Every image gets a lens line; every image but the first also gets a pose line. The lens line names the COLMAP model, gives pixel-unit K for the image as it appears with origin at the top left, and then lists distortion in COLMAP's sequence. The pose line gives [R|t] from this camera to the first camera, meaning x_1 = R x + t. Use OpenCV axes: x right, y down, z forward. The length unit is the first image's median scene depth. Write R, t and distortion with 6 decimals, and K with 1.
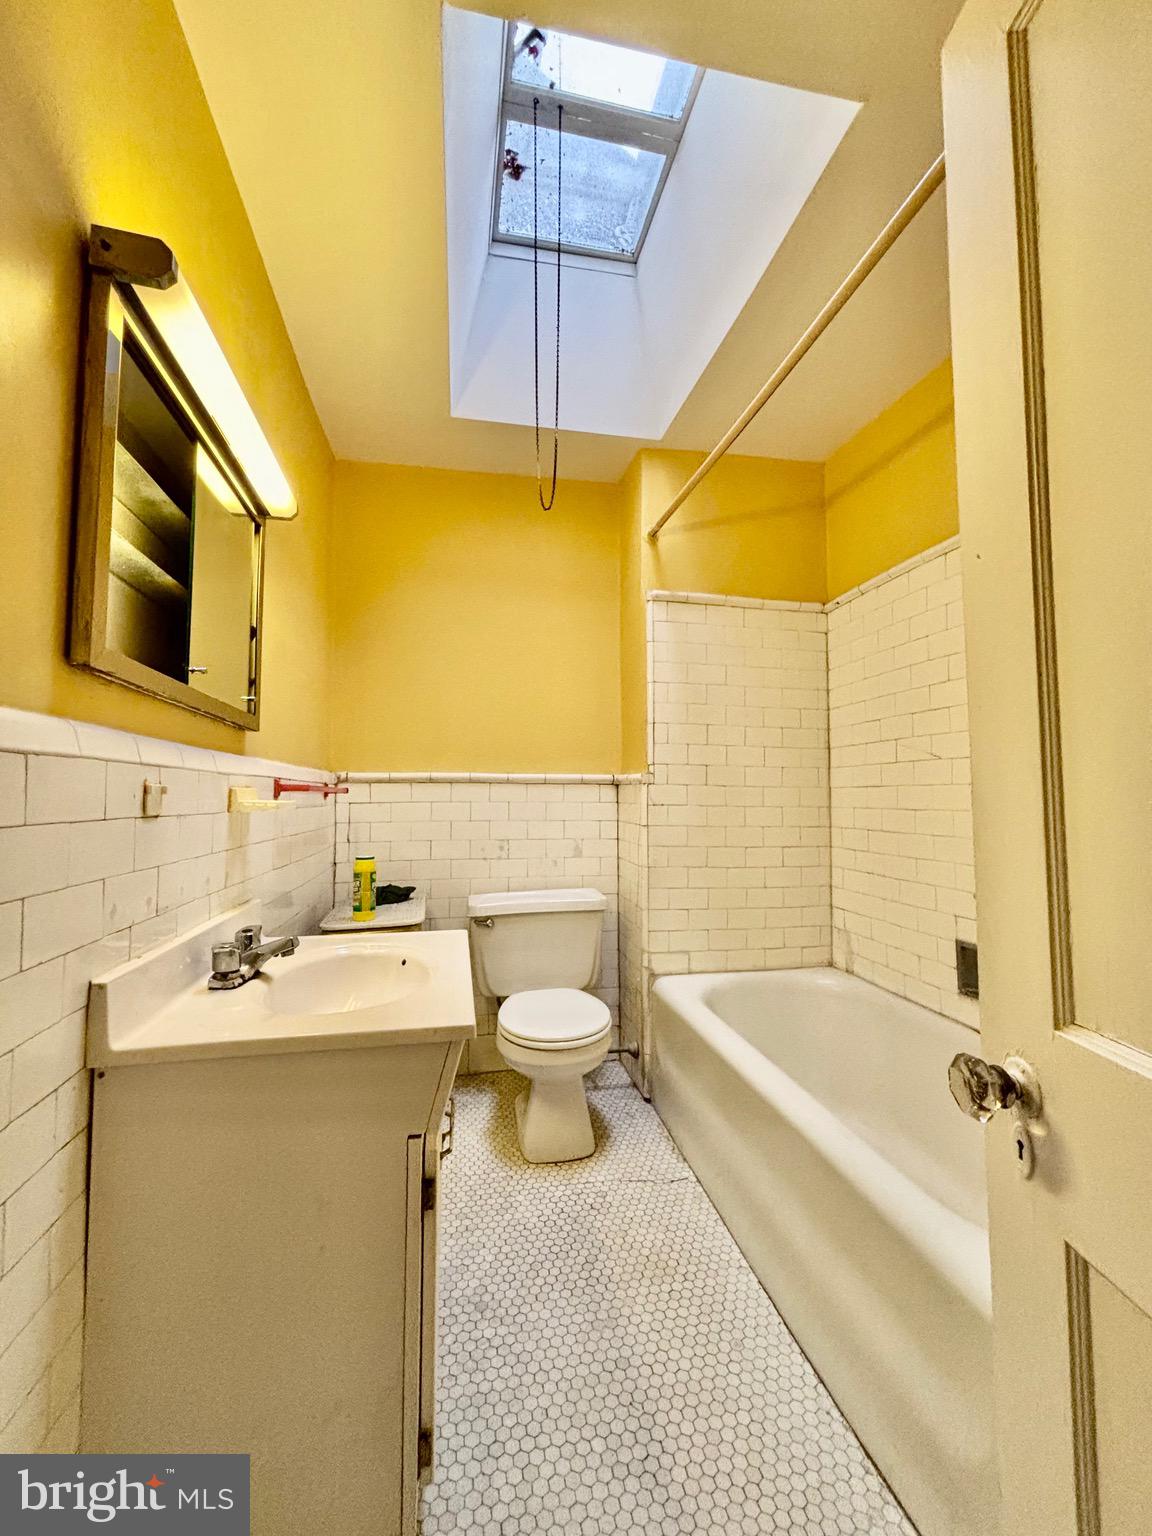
lens RADIAL K [[620.4, 0, 574.9], [0, 620.4, 764.3], [0, 0, 1]] dist [0.001124, 0.002120]
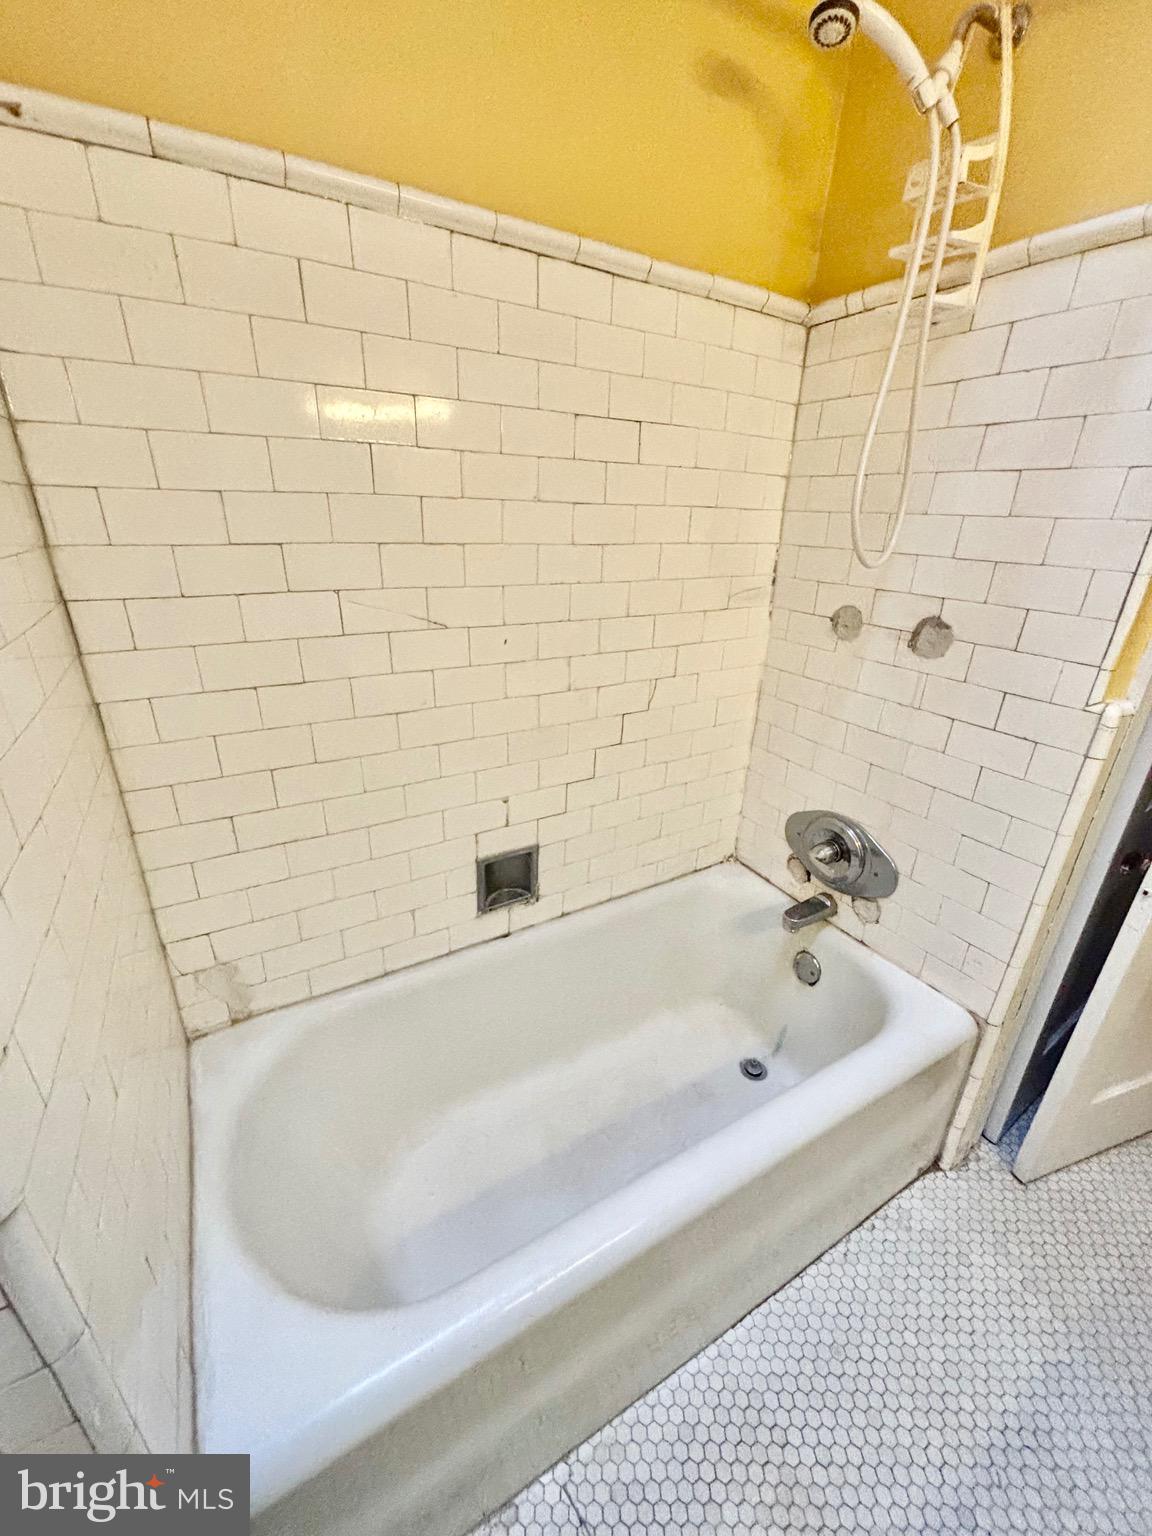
lens RADIAL K [[620.4, 0, 574.5], [0, 620.4, 764.4], [0, 0, 1]] dist [0.001124, 0.002120]
pose [[-0.323377, -0.378257, 0.867381, -0.059695], [-0.075010, 0.923993, 0.374980, -0.132269], [-0.943293, 0.056198, -0.327171, 1.128027]]
